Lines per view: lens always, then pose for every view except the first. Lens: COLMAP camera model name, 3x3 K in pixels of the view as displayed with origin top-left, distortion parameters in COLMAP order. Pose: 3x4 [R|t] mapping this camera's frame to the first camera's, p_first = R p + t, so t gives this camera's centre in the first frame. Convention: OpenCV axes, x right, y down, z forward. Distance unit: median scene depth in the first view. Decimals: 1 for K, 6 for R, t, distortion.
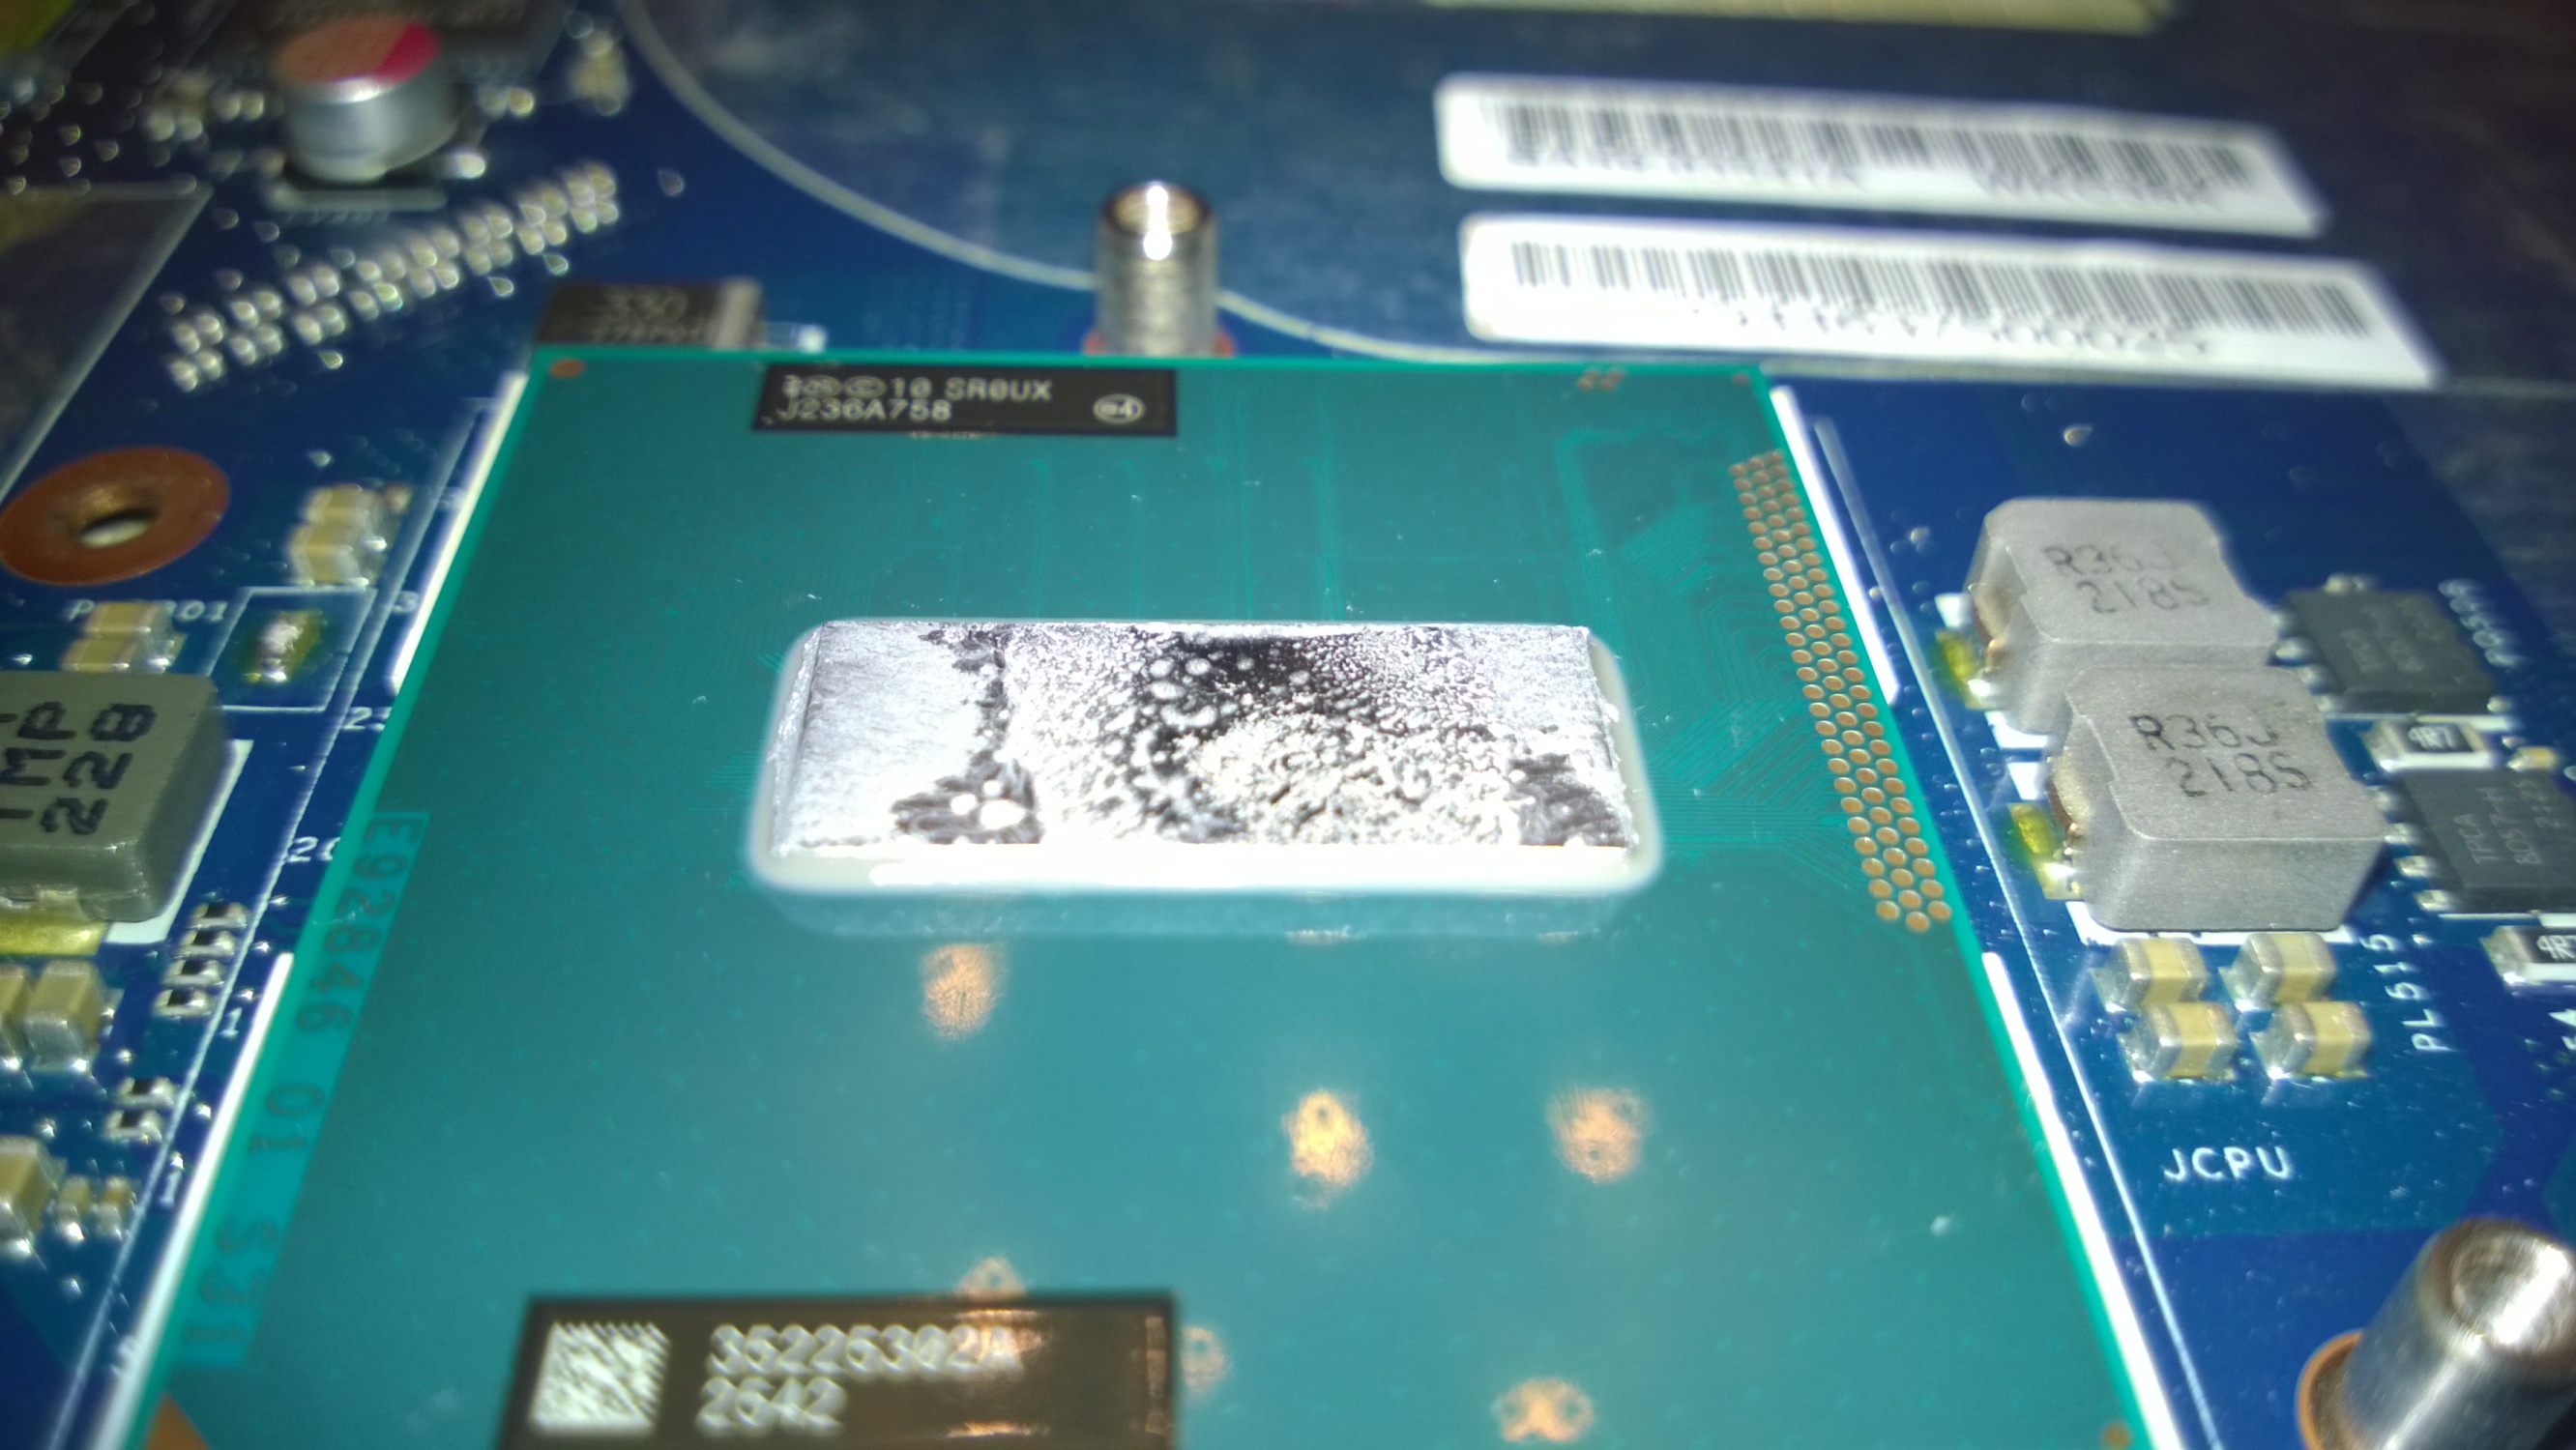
lens RADIAL K [[2147.2, 0, 1288.0], [0, 2147.2, 725.0], [0, 0, 1]] dist [0.040391, -0.237012]
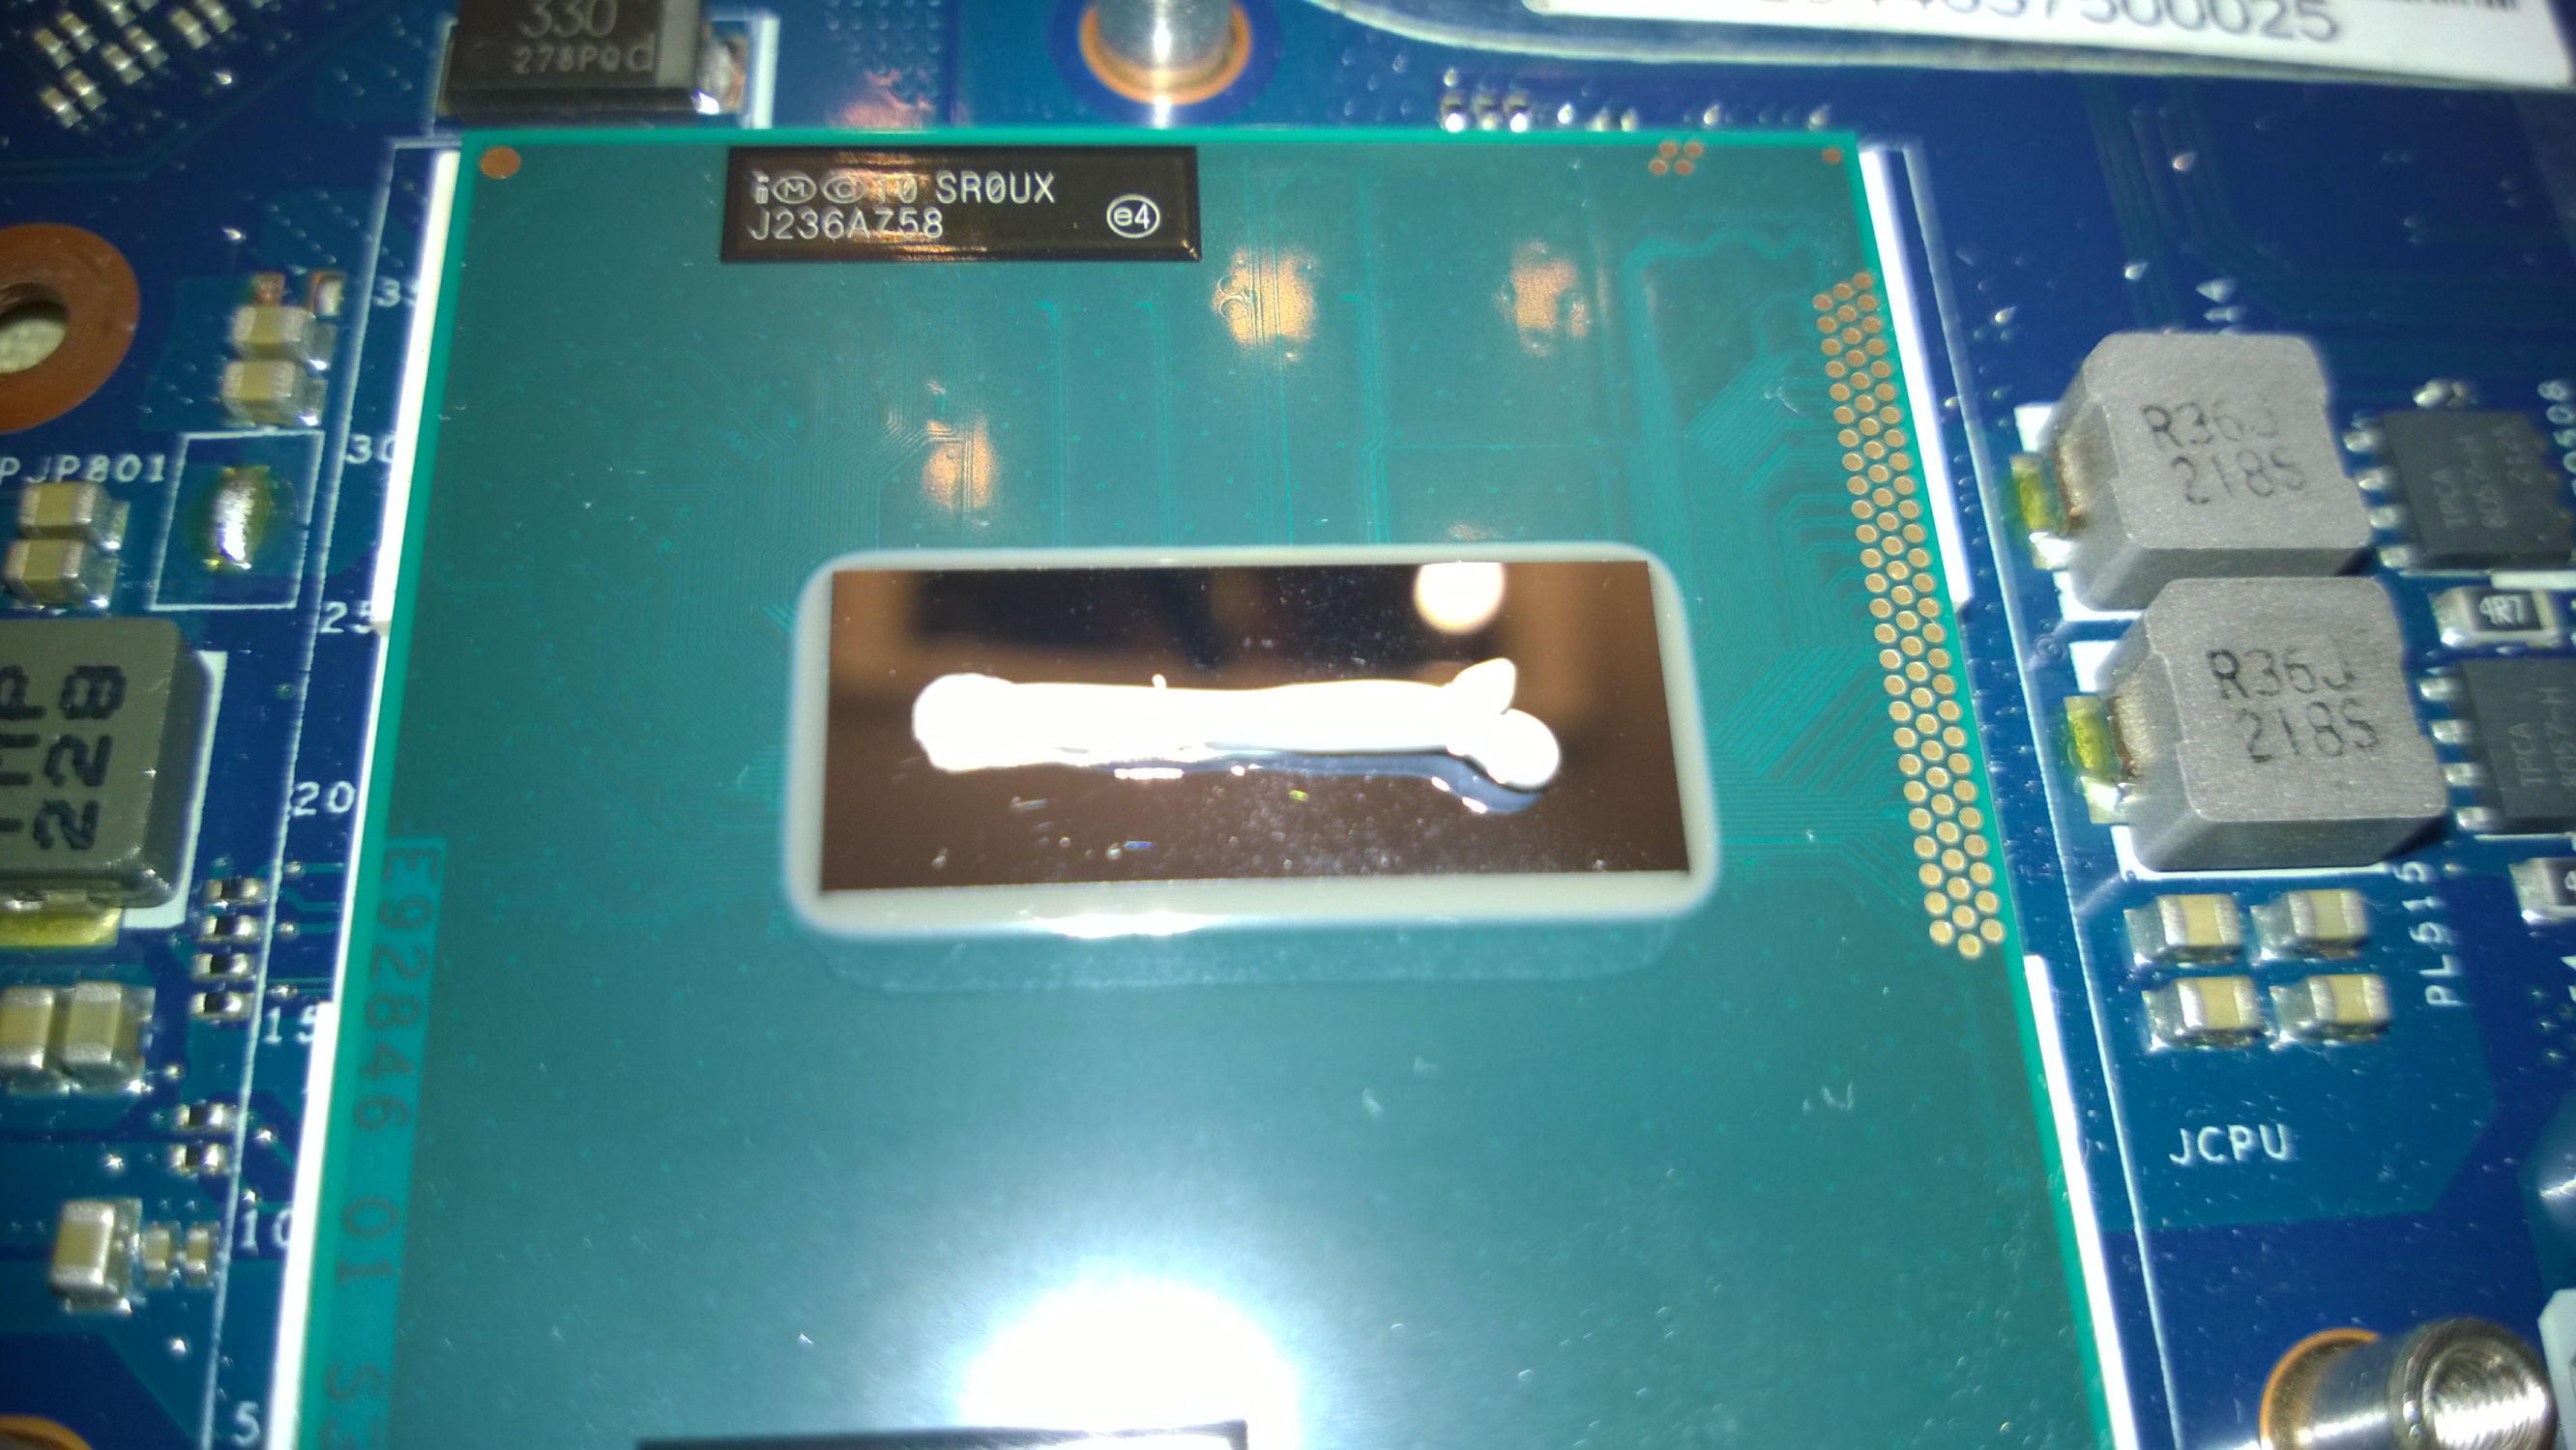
lens RADIAL K [[2147.2, 0, 1288.0], [0, 2147.2, 725.0], [0, 0, 1]] dist [0.040391, -0.237012]
pose [[0.999634, 0.000399, 0.027052, -0.045422], [-0.011131, 0.917413, 0.397781, -0.357250], [-0.024659, -0.397937, 0.917081, 0.120446]]
